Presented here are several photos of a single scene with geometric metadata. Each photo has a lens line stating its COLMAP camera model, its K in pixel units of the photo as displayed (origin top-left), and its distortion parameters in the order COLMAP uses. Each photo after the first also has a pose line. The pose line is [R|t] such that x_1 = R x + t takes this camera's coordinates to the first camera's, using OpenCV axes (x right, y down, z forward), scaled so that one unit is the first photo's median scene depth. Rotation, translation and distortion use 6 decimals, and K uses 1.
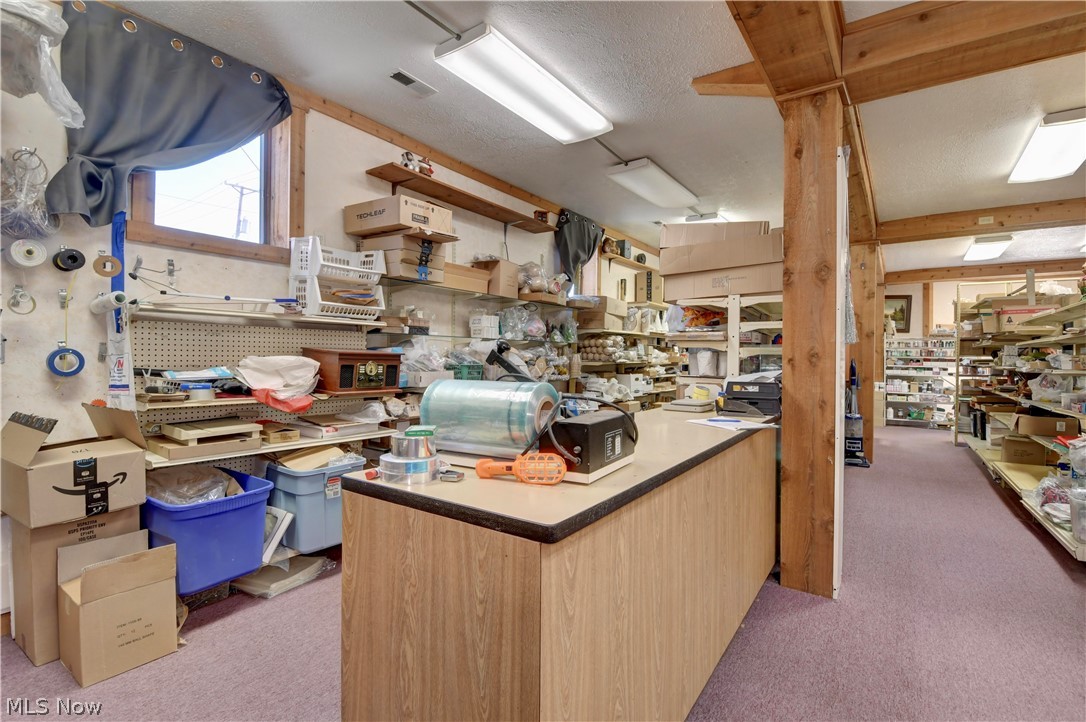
lens RADIAL K [[523.4, 0, 544.8], [0, 523.4, 362.6], [0, 0, 1]] dist [0.002568, 0.000088]
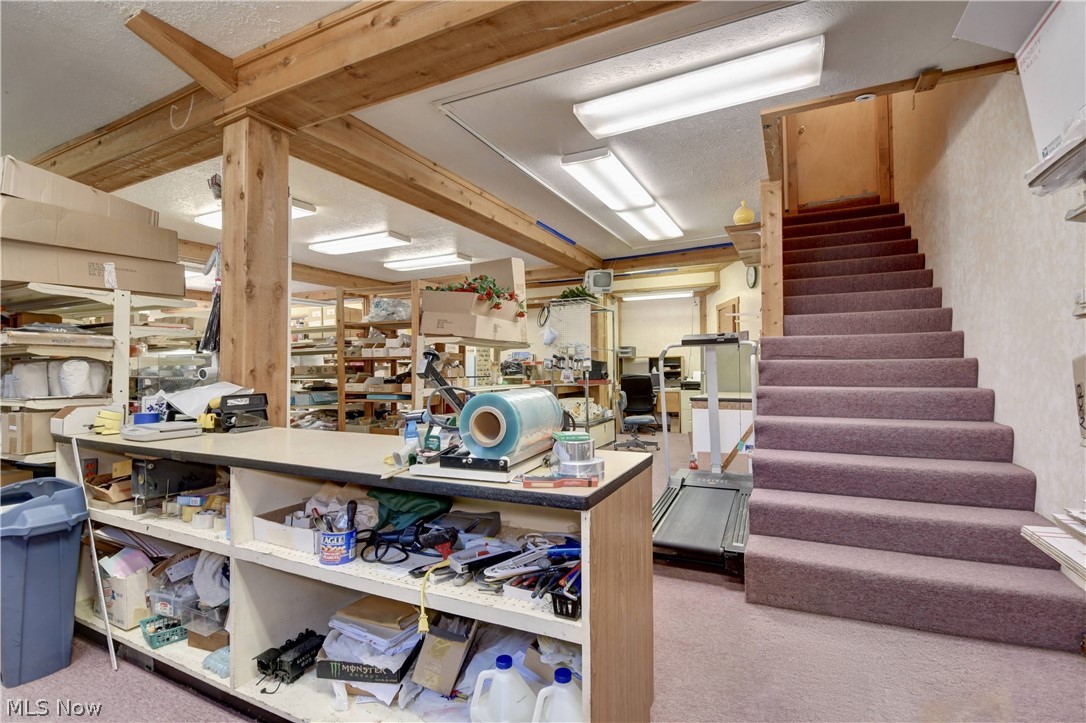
lens RADIAL K [[523.4, 0, 544.4], [0, 523.4, 357.0], [0, 0, 1]] dist [0.002568, 0.000088]
pose [[-0.157236, 0.006607, 0.987539, -0.637002], [0.012284, 0.999913, -0.004734, -0.020207], [-0.987485, 0.011387, -0.157303, 0.601362]]
